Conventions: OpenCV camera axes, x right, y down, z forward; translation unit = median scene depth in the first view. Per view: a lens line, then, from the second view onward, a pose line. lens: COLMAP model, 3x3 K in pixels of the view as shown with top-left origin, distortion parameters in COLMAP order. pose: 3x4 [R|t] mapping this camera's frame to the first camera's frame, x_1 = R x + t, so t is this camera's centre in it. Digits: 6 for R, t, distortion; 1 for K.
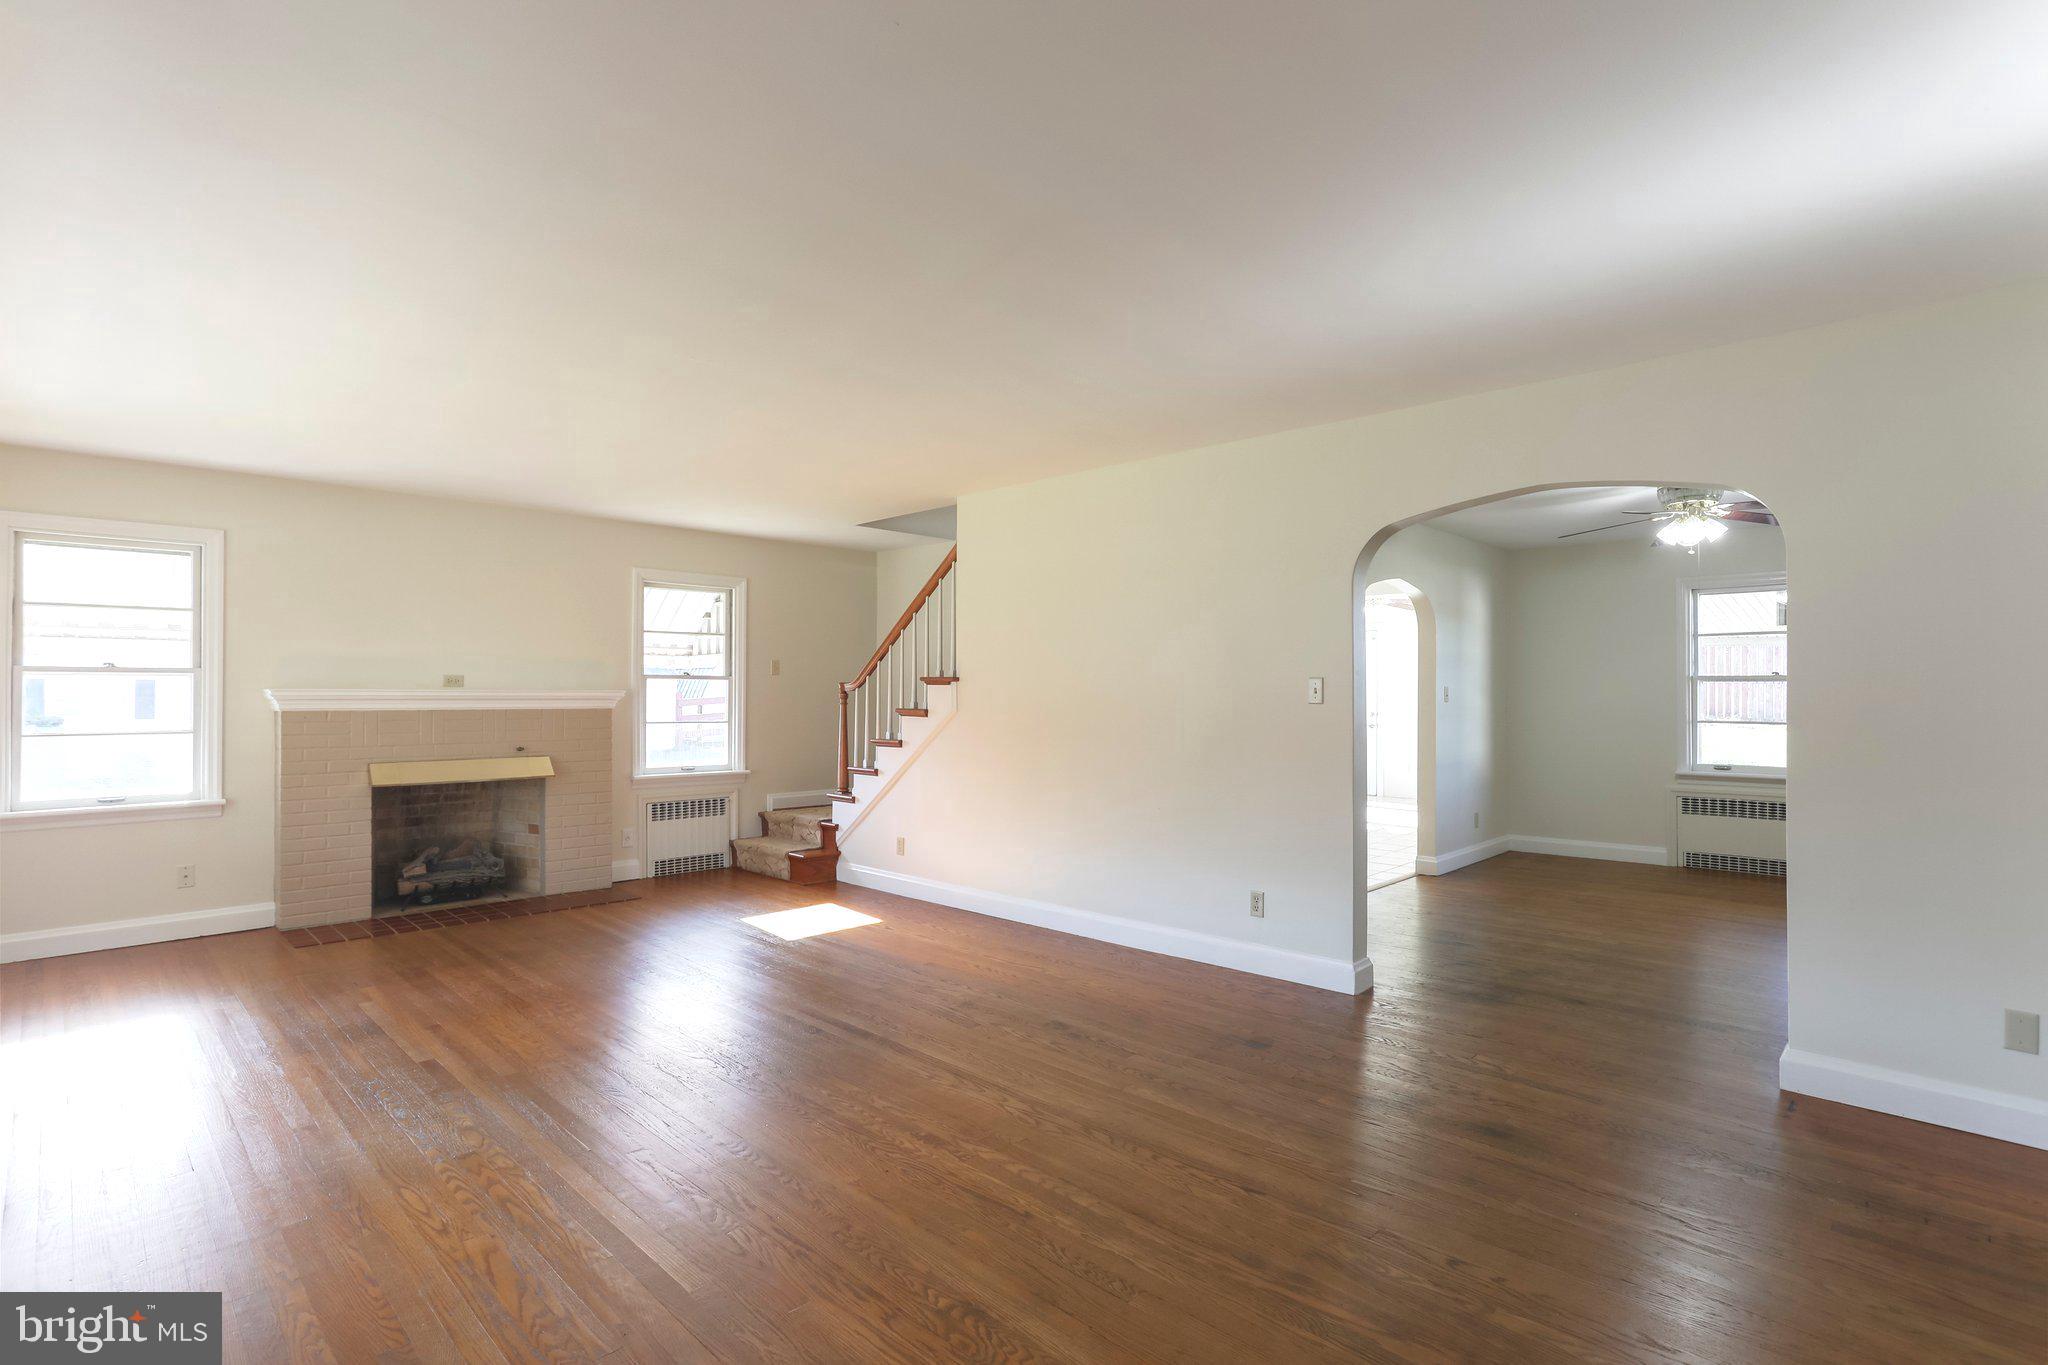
lens RADIAL K [[979.8, 0, 1038.1], [0, 979.8, 678.2], [0, 0, 1]] dist [-0.014793, 0.000918]
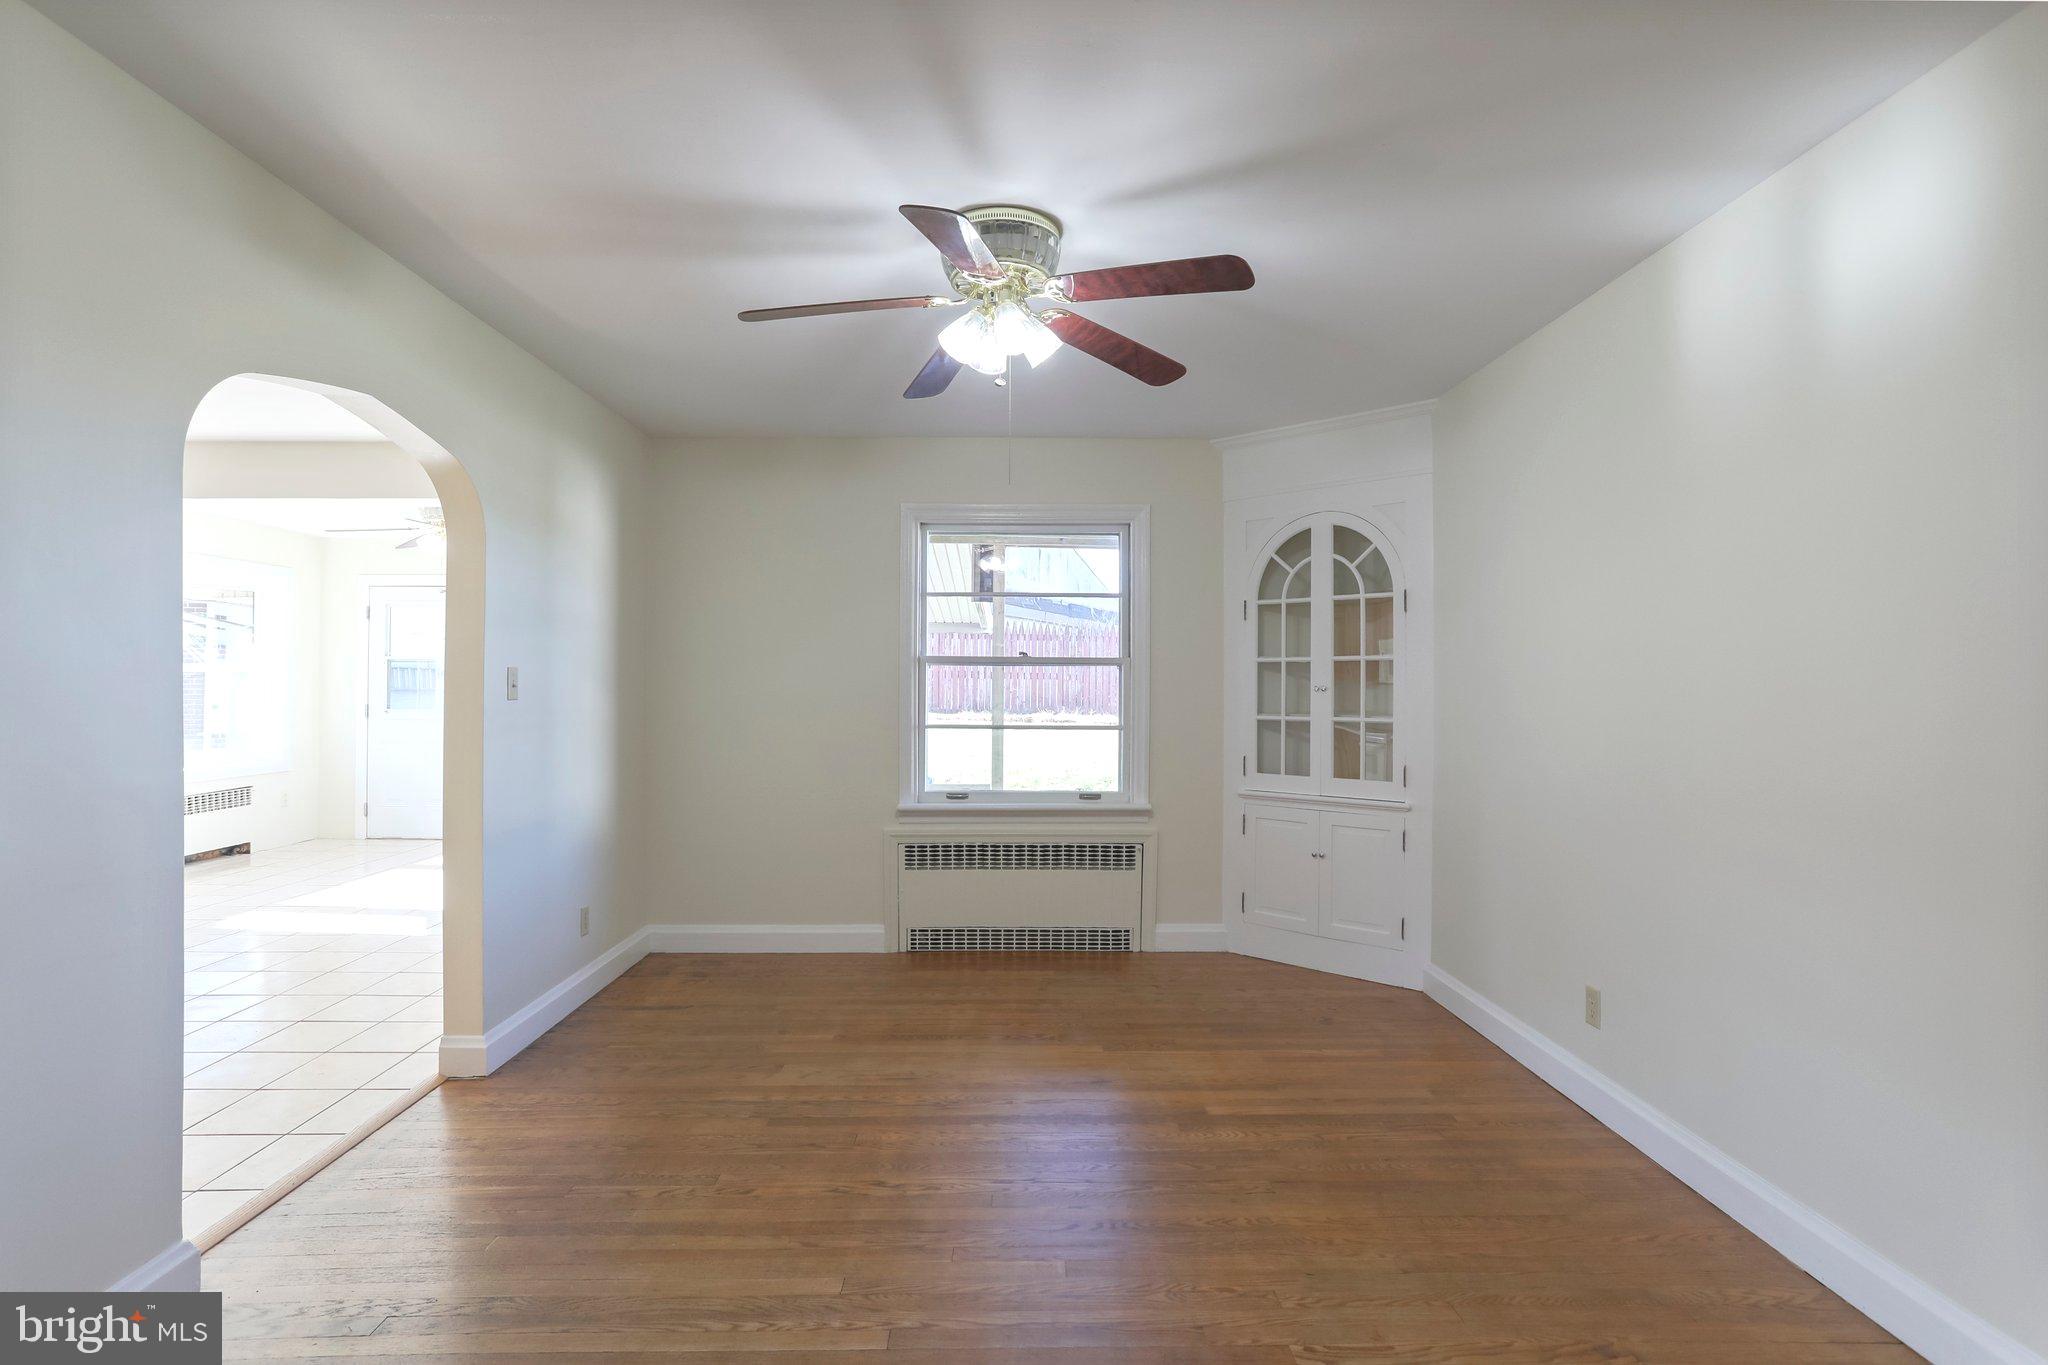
lens RADIAL K [[979.8, 0, 1028.3], [0, 979.8, 683.3], [0, 0, 1]] dist [-0.014793, 0.000918]
pose [[0.696982, 0.003064, 0.717082, 0.253535], [-0.008223, 0.999959, 0.003719, 0.012581], [-0.717041, -0.008489, 0.696979, 0.491391]]
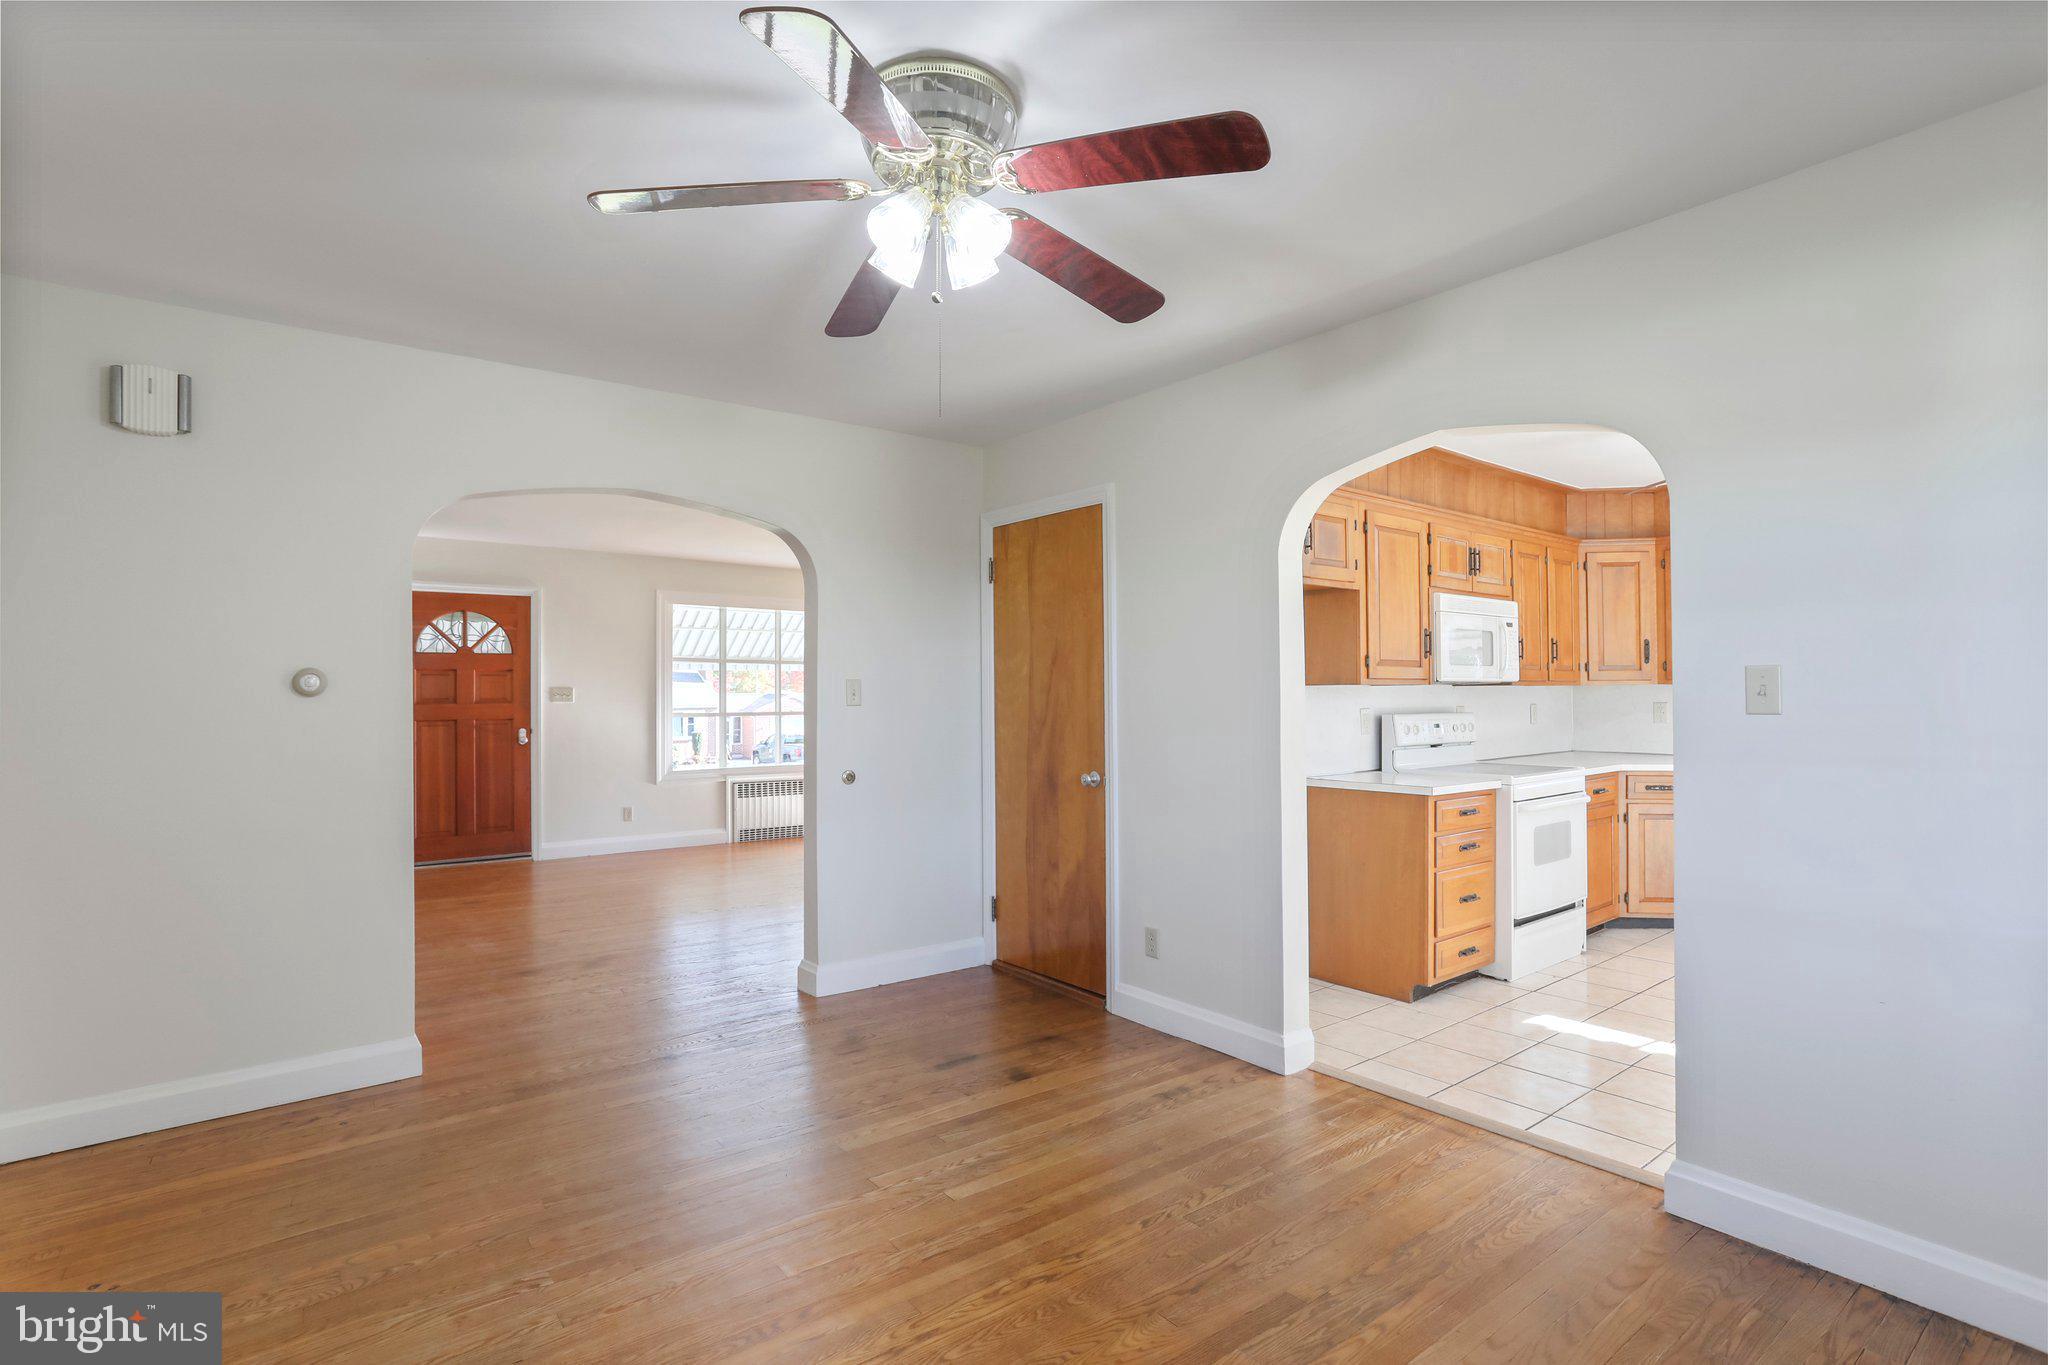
lens RADIAL K [[979.8, 0, 1022.7], [0, 979.8, 685.0], [0, 0, 1]] dist [-0.014793, 0.000918]
pose [[-0.125775, -0.009271, -0.992015, 0.745393], [0.013669, 0.999845, -0.011078, 0.013998], [0.991965, -0.014954, -0.125629, 0.790254]]
